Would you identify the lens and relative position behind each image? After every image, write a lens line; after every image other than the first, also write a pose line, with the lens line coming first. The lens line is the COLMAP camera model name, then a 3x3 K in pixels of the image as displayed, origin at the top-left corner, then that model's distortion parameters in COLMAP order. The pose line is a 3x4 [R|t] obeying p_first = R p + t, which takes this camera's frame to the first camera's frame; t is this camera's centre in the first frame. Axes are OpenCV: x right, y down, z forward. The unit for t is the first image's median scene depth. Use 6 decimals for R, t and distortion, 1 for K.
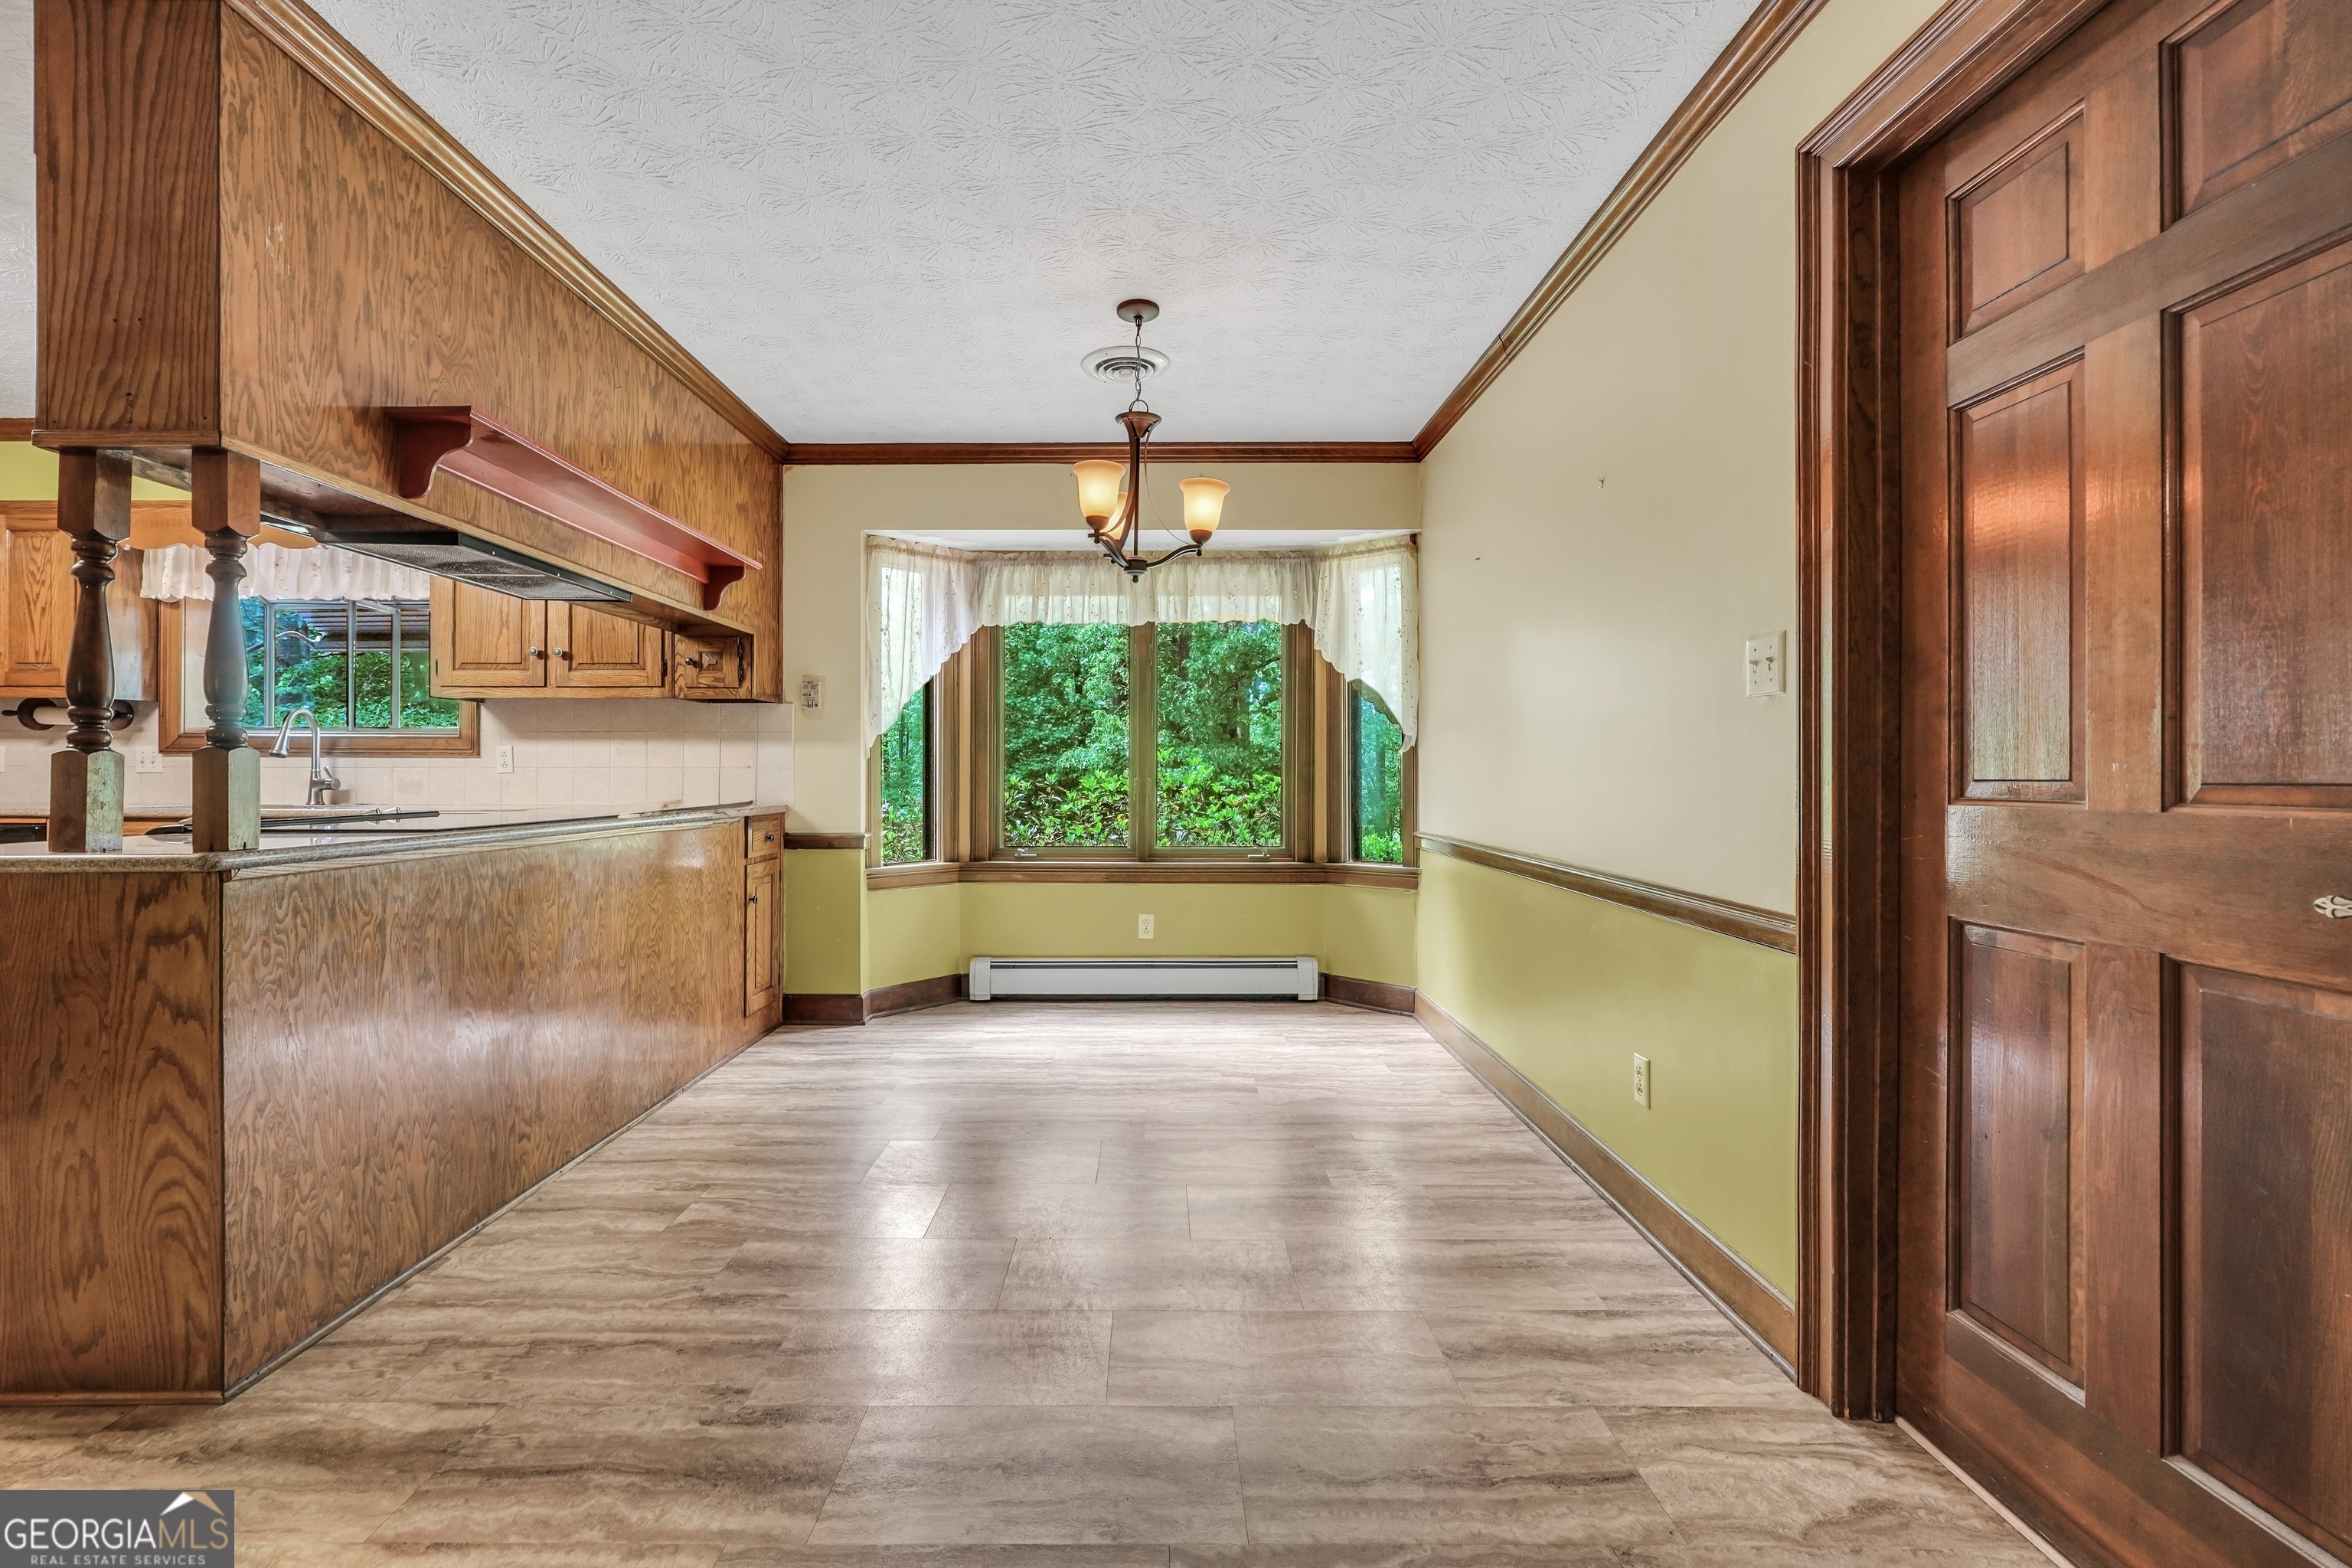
lens RADIAL K [[999.8, 0, 1163.3], [0, 999.8, 770.4], [0, 0, 1]] dist [-0.004584, 0.002230]
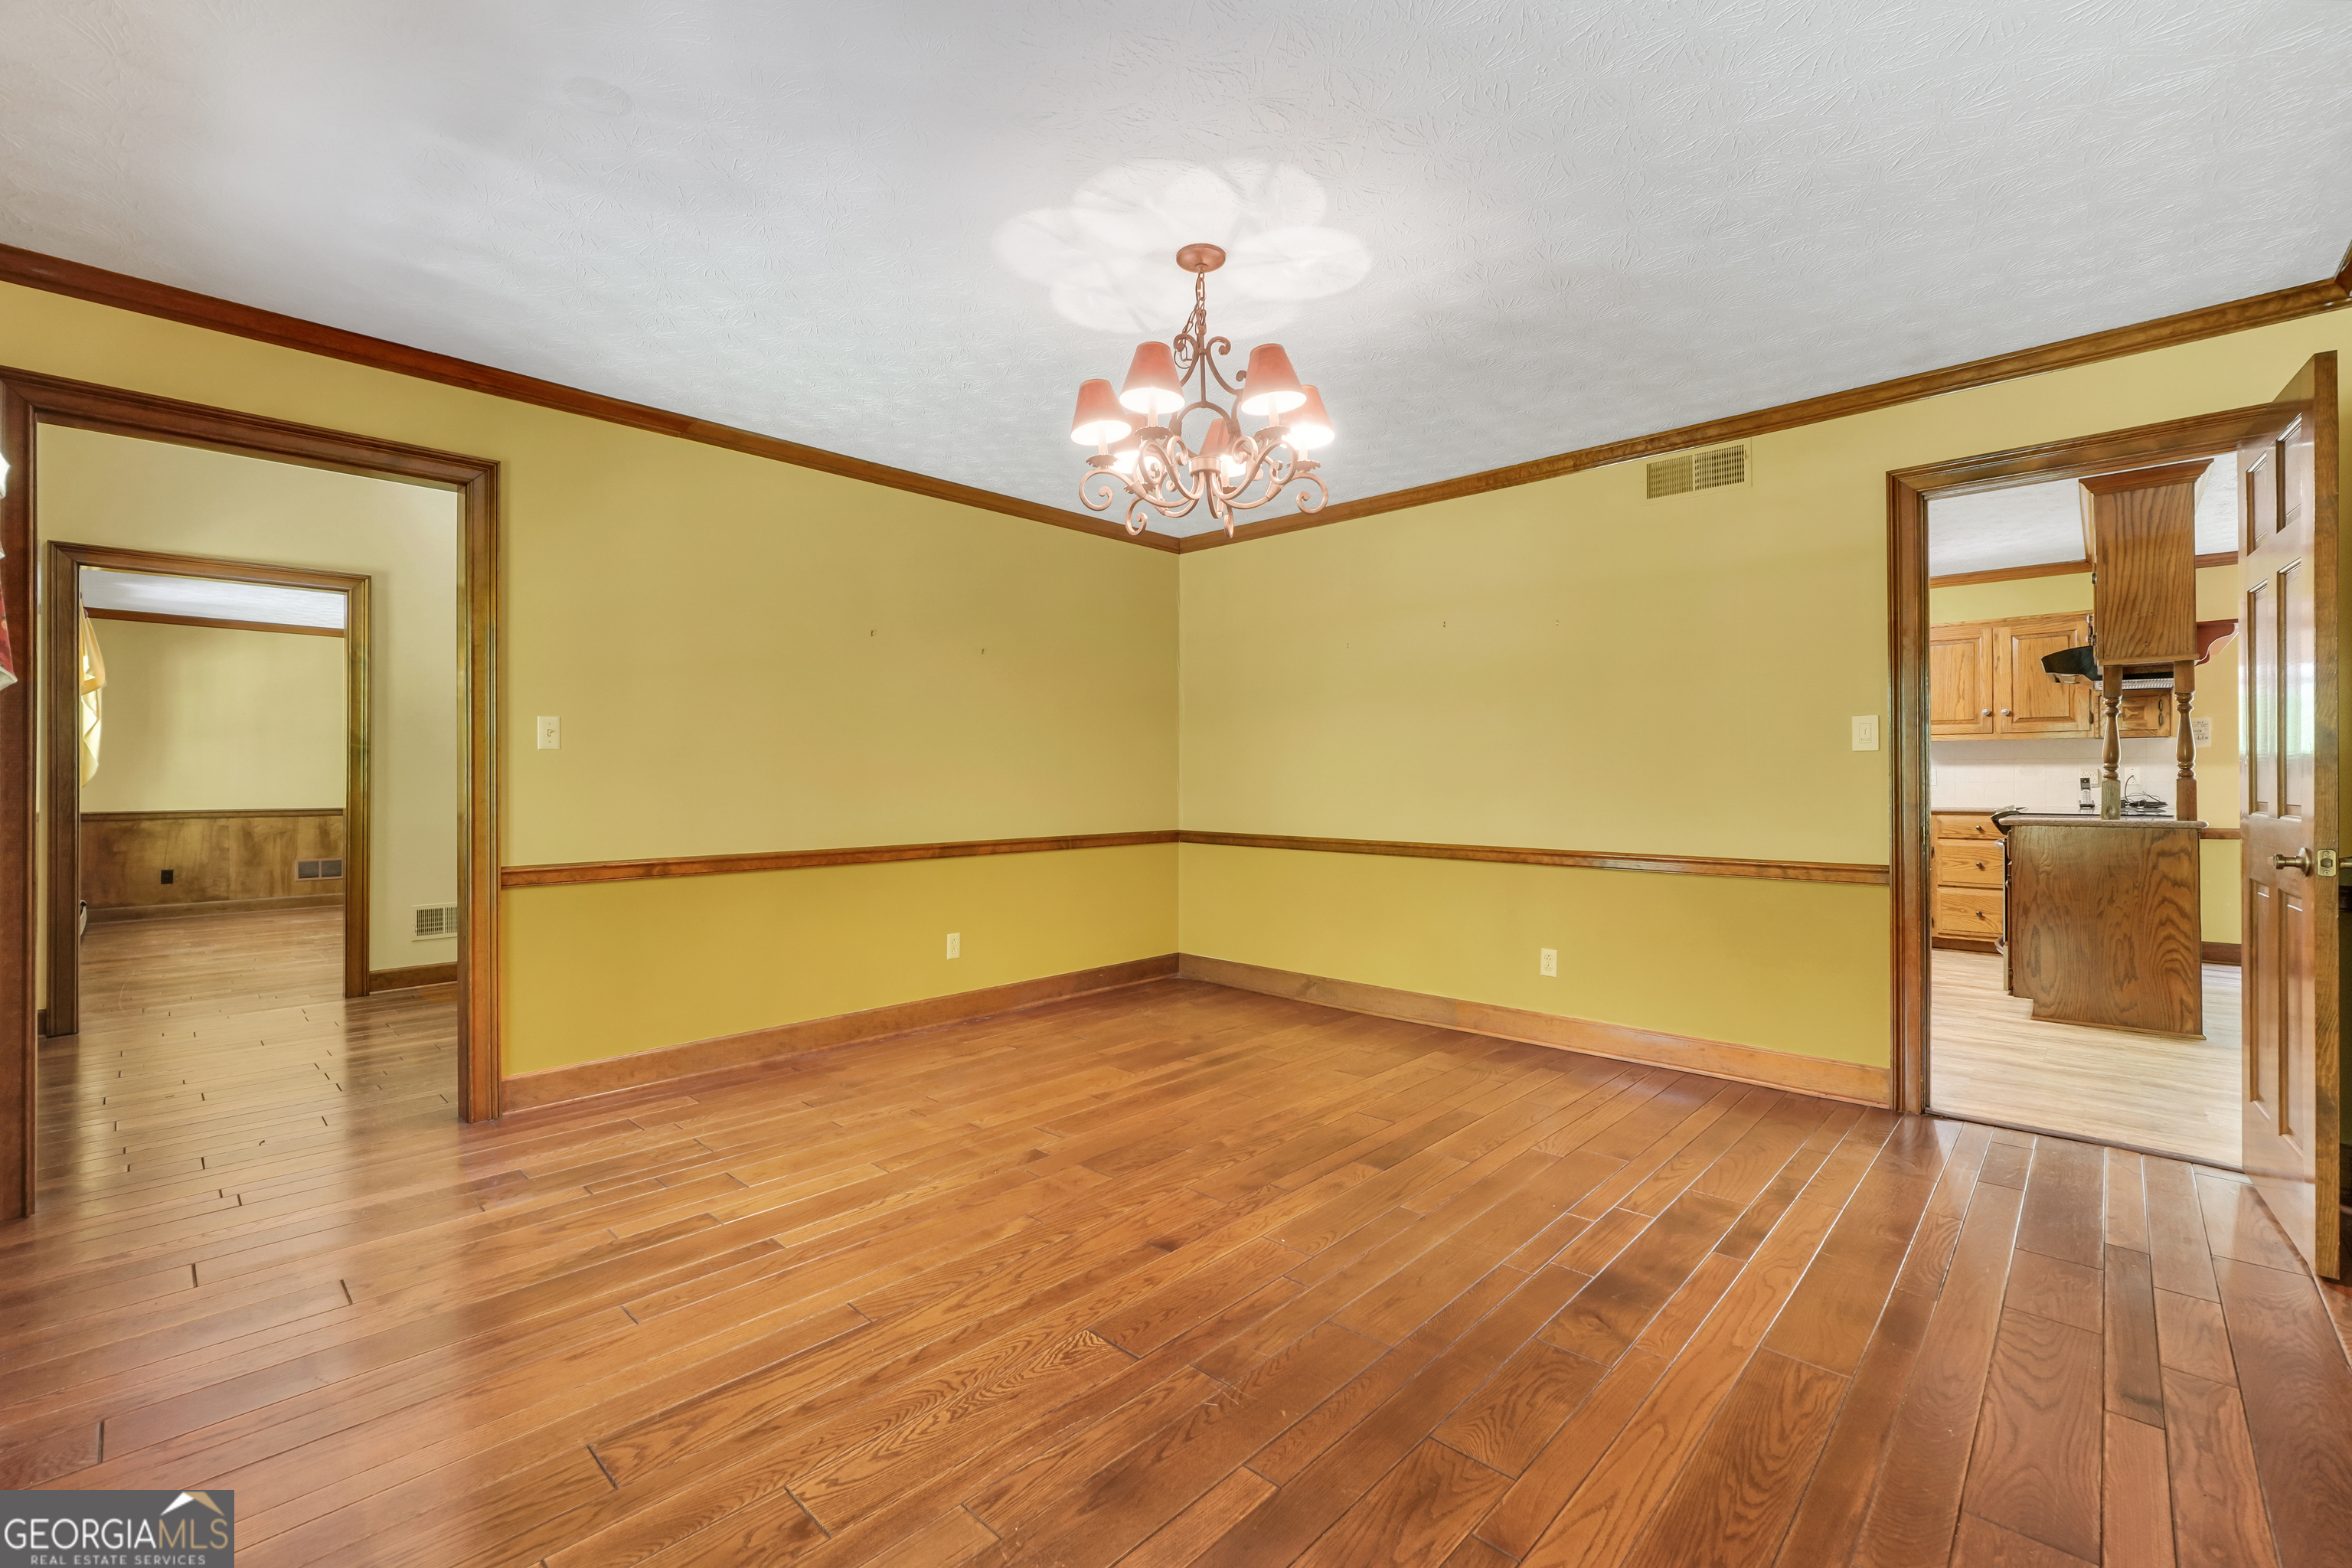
lens RADIAL K [[999.8, 0, 1172.4], [0, 999.8, 778.0], [0, 0, 1]] dist [-0.004584, 0.002230]
pose [[0.718168, -0.004513, -0.695855, -1.052314], [0.004975, 0.999987, -0.001351, -0.035701], [0.695852, -0.002491, 0.718181, -2.607821]]
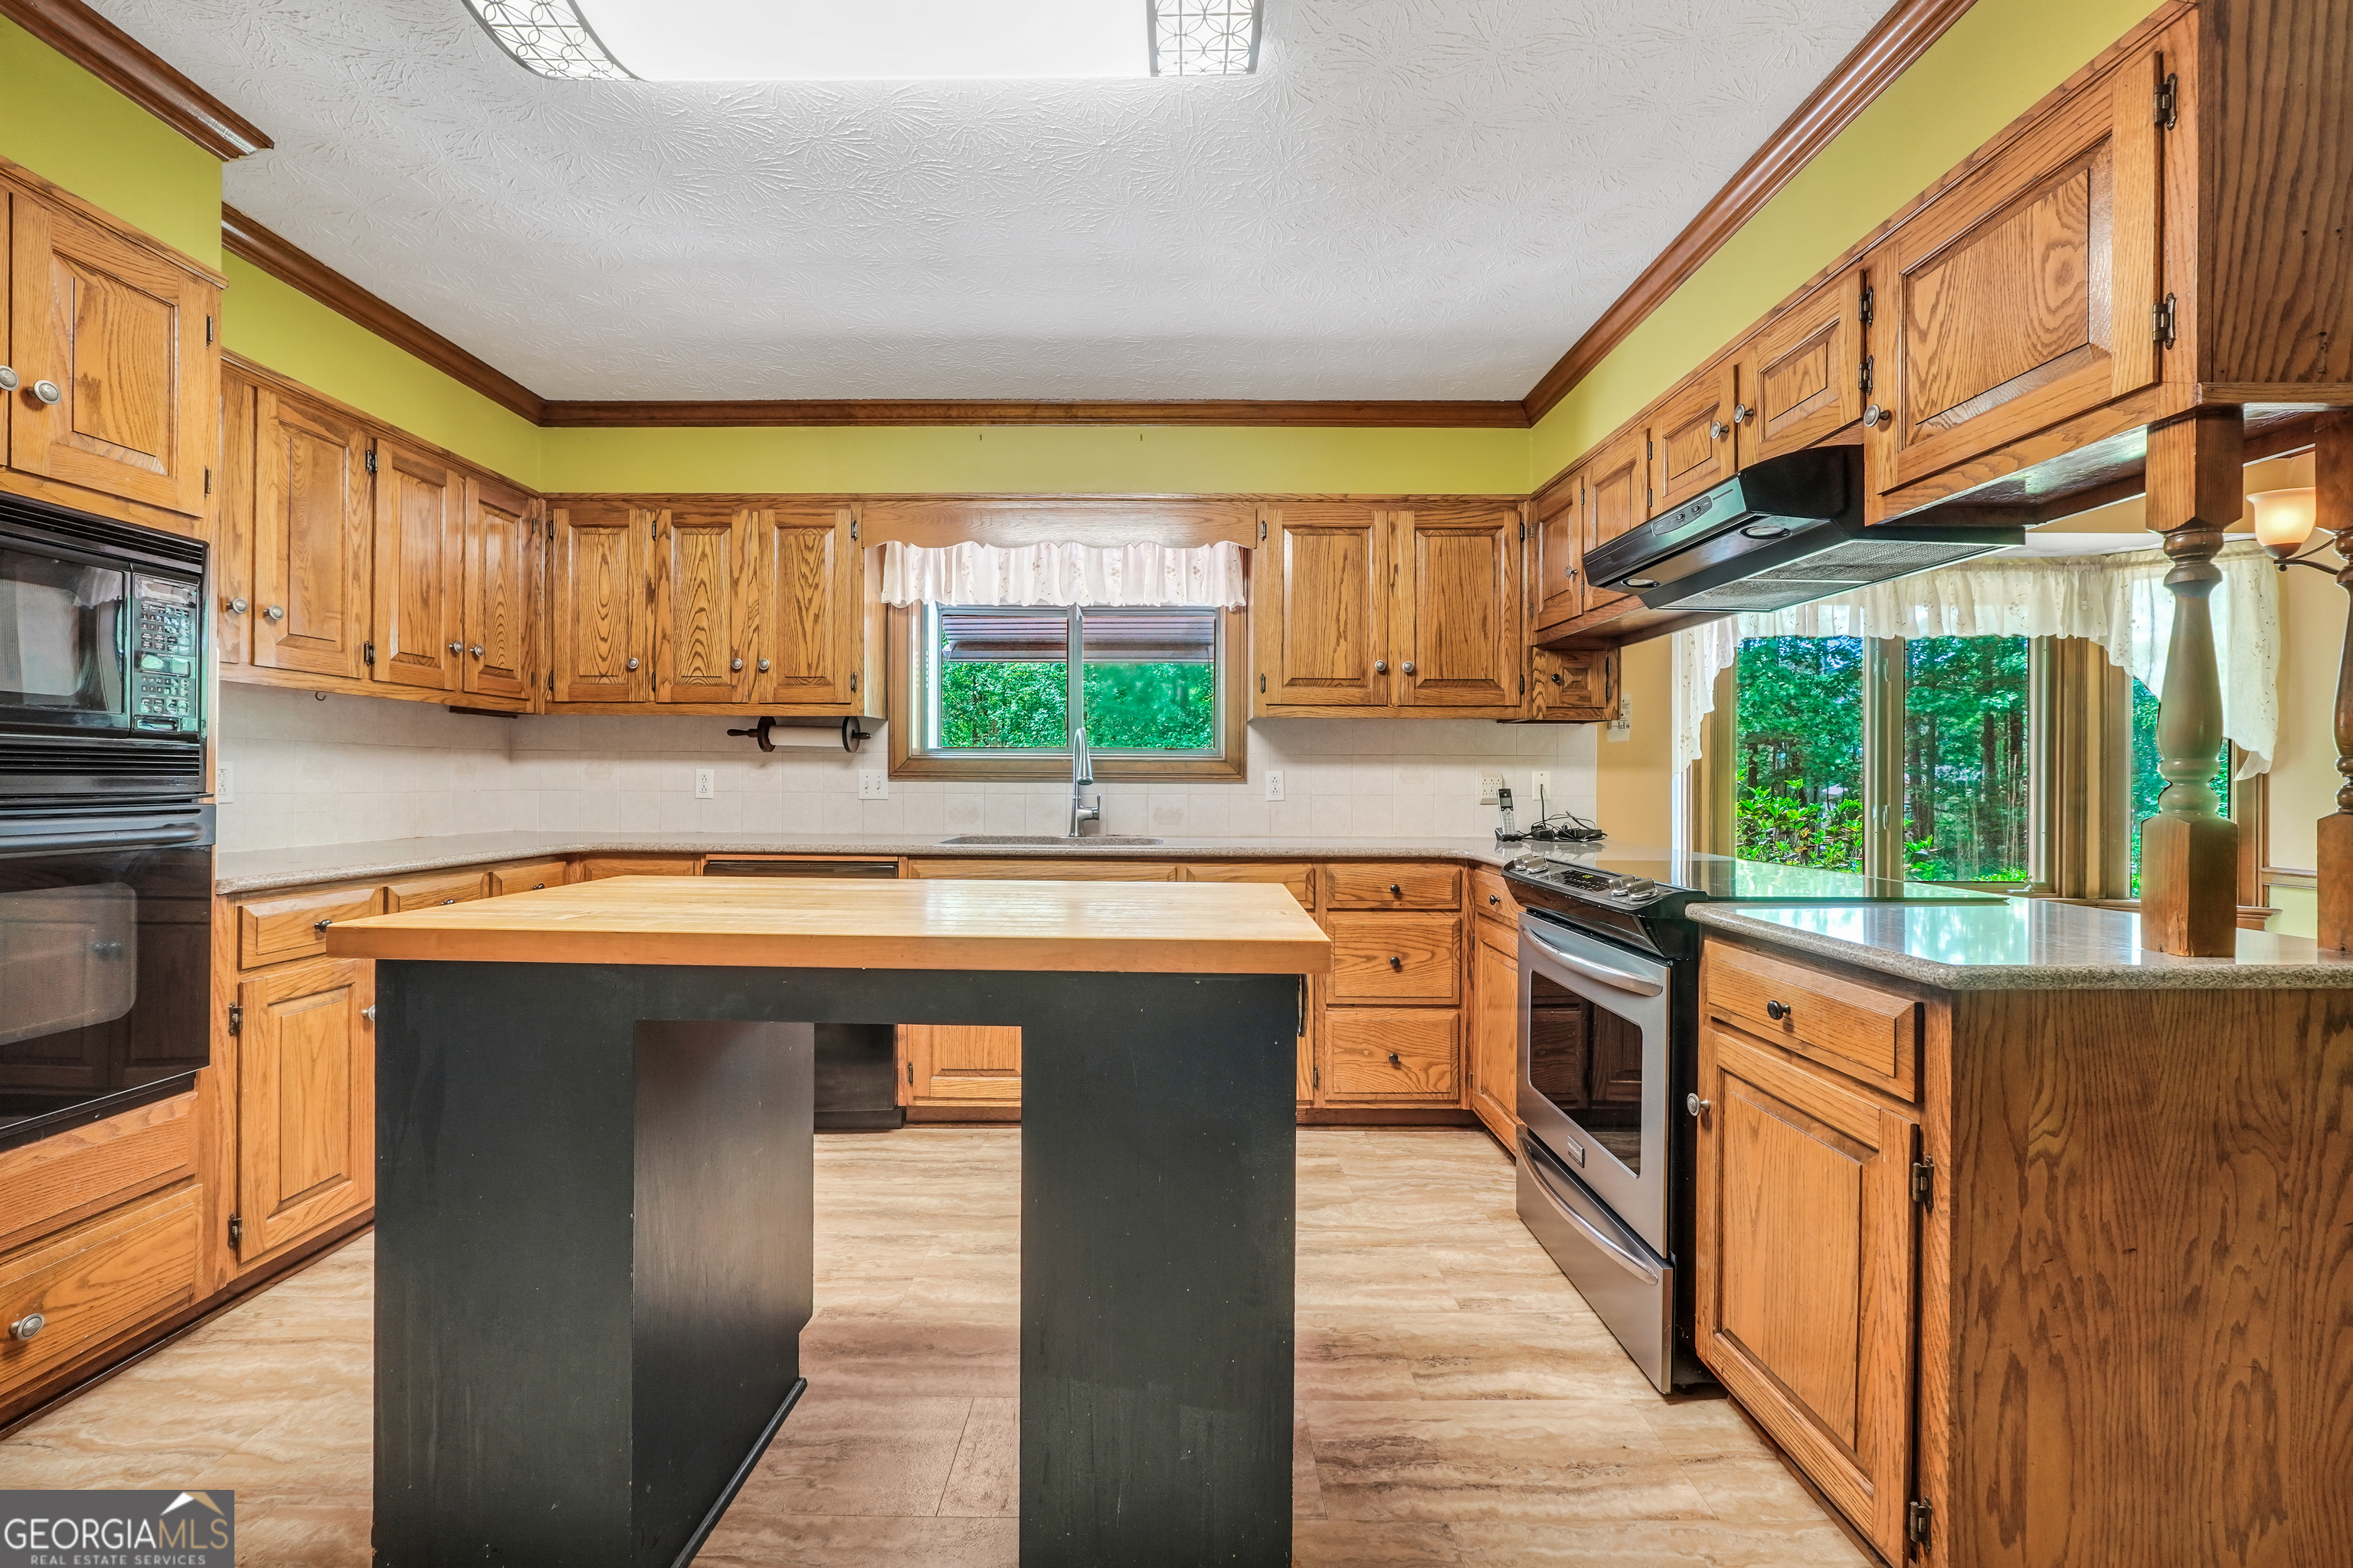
lens RADIAL K [[1000.3, 0, 1189.5], [0, 1000.3, 783.8], [0, 0, 1]] dist [-0.004584, 0.002230]
pose [[0.999992, 0.003908, 0.000264, -1.868841], [-0.003910, 0.999965, 0.007361, -0.048925], [-0.000235, -0.007362, 0.999973, 0.264360]]
